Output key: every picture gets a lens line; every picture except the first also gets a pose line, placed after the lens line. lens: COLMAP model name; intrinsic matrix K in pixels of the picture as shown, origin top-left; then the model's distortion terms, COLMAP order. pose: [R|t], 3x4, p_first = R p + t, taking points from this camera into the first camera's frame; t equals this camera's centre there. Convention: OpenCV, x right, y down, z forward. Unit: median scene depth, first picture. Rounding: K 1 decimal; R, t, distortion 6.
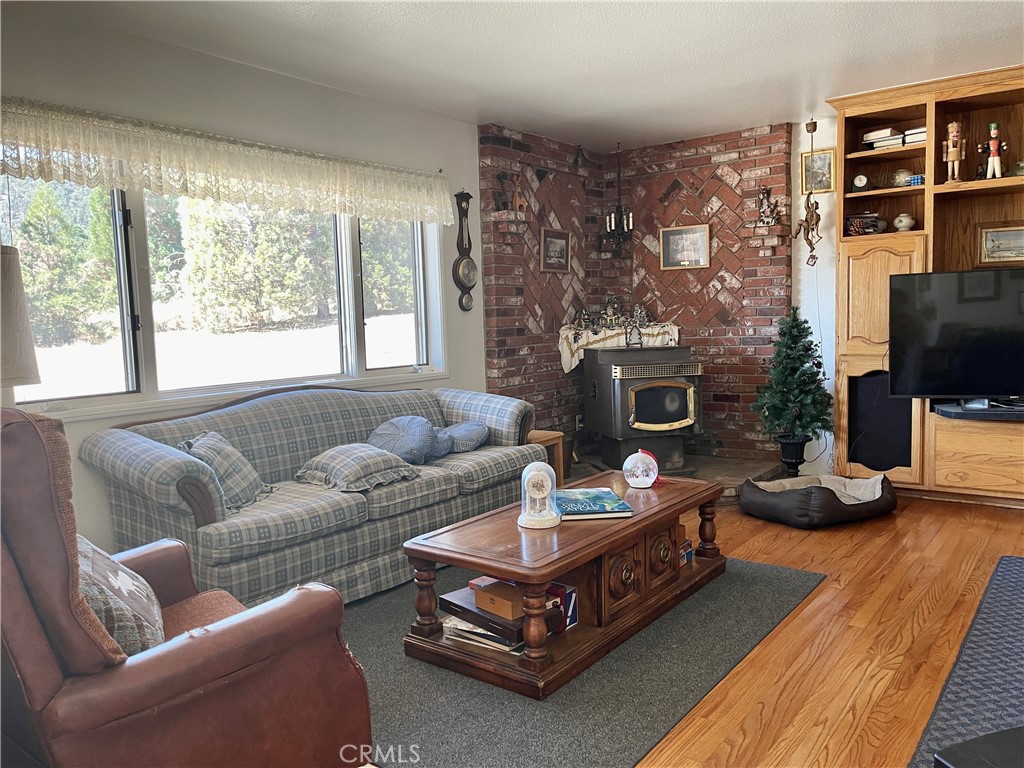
lens RADIAL K [[803.2, 0, 510.5], [0, 803.2, 383.0], [0, 0, 1]] dist [0.025024, -0.004350]
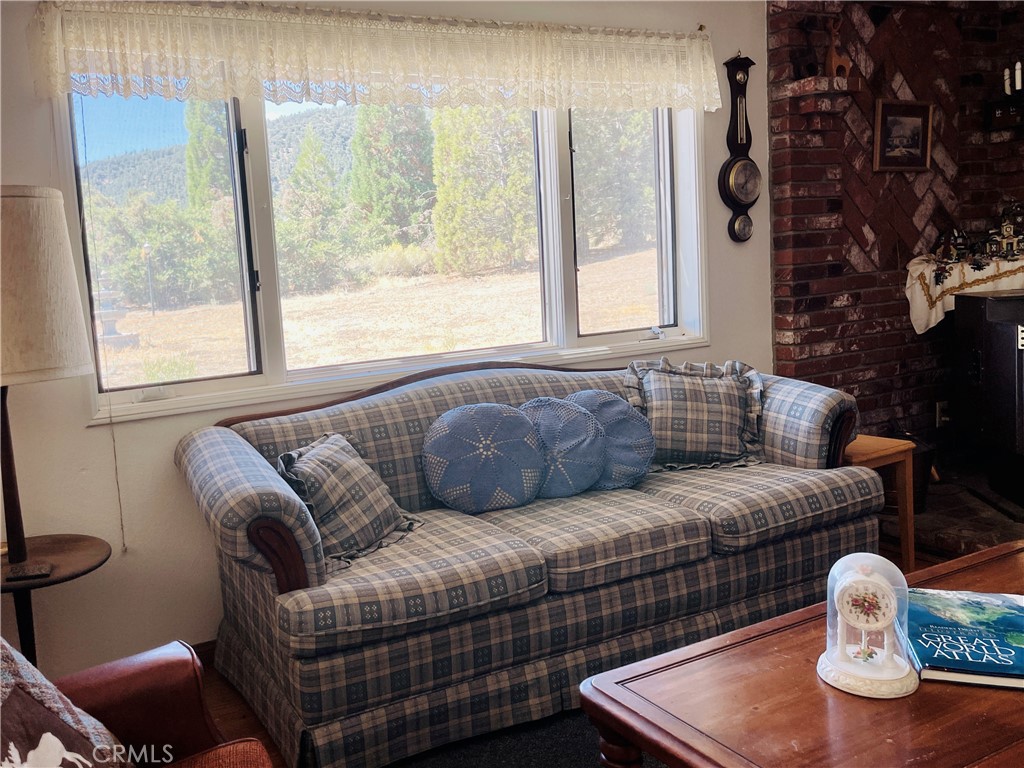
lens RADIAL K [[803.2, 0, 426.0], [0, 803.2, 348.3], [0, 0, 1]] dist [0.025024, -0.004350]
pose [[0.895102, 0.013481, -0.445658, 0.010515], [0.005065, 0.999171, 0.040396, -0.037493], [0.445833, -0.038415, 0.894291, 0.360793]]
